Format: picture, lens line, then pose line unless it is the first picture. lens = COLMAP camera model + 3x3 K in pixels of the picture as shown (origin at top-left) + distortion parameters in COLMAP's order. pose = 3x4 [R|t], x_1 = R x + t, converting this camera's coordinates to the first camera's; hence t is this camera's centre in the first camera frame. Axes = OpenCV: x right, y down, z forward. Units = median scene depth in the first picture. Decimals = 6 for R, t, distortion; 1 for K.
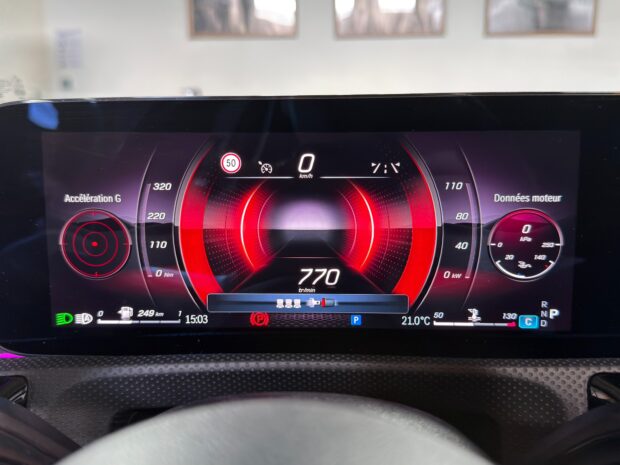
lens RADIAL K [[569.5, 0, 311.3], [0, 569.5, 232.4], [0, 0, 1]] dist [0.026306, 0.000000]
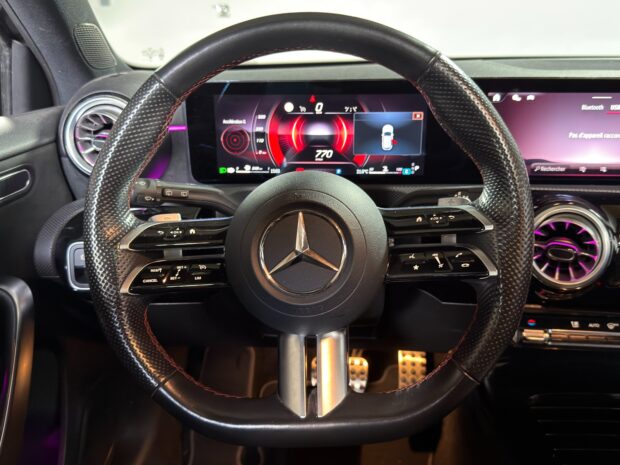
lens RADIAL K [[569.5, 0, 306.5], [0, 569.5, 242.3], [0, 0, 1]] dist [0.026306, 0.000000]
pose [[0.998696, 0.010121, -0.050045, 0.065761], [-0.001685, 0.986155, 0.165817, 0.046204], [0.051031, -0.165517, 0.984886, -1.526789]]
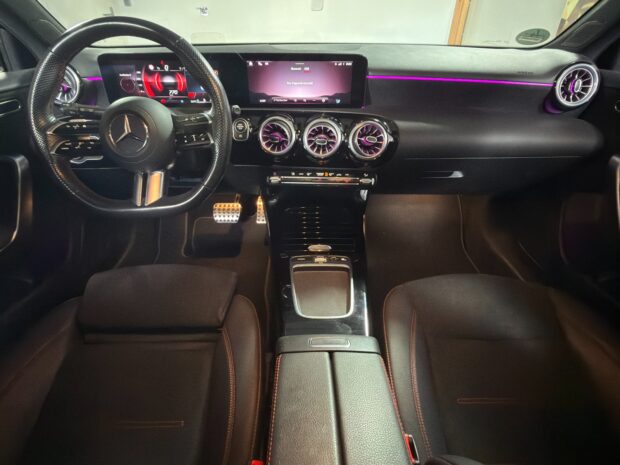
lens RADIAL K [[322.7, 0, 307.5], [0, 322.7, 232.1], [0, 0, 1]] dist [0.002884, -0.003450]
pose [[0.999500, -0.009219, 0.030259, 1.114295], [-0.002871, 0.926201, 0.377018, 0.143934], [-0.031502, -0.376916, 0.925712, -2.189064]]
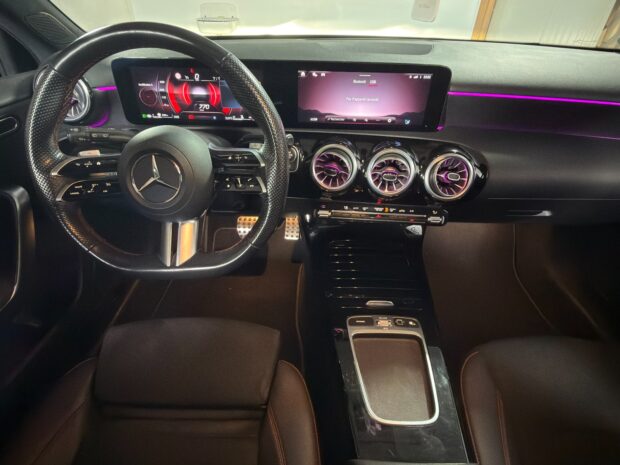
lens RADIAL K [[322.7, 0, 307.1], [0, 322.7, 230.5], [0, 0, 1]] dist [0.002884, -0.003450]
pose [[0.999735, 0.015273, 0.017234, 0.729924], [-0.021274, 0.899041, 0.437347, -0.154126], [-0.008814, -0.437598, 0.899127, -1.502449]]
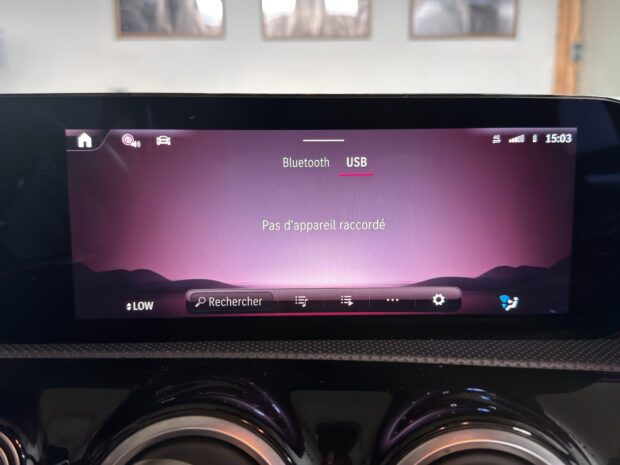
lens RADIAL K [[569.5, 0, 307.8], [0, 569.5, 232.8], [0, 0, 1]] dist [0.026306, 0.000000]
pose [[0.998917, -0.008791, 0.045696, 1.068901], [0.008837, 0.999961, -0.000804, 0.016350], [-0.045687, 0.001207, 0.998955, -0.089145]]
